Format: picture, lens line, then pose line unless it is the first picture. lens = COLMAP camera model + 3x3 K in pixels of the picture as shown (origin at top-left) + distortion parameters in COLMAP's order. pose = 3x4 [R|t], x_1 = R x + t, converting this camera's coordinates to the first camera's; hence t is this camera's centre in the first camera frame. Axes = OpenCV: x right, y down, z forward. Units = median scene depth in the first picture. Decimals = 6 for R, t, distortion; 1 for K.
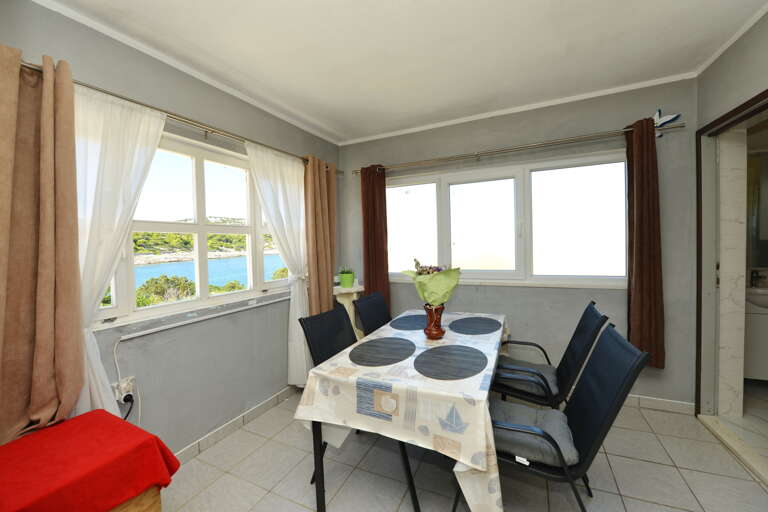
lens RADIAL K [[302.5, 0, 383.6], [0, 302.5, 253.5], [0, 0, 1]] dist [-0.019072, -0.001261]
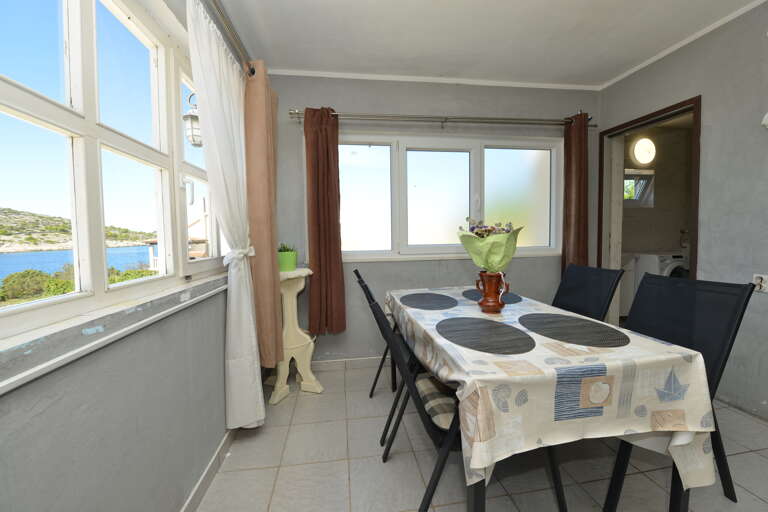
lens RADIAL K [[302.5, 0, 383.5], [0, 302.5, 255.0], [0, 0, 1]] dist [-0.019072, -0.001261]
pose [[0.839096, -0.020754, 0.543587, -0.509833], [0.011143, 0.999718, 0.020969, 0.096569], [-0.543869, -0.011538, 0.839091, 0.439947]]
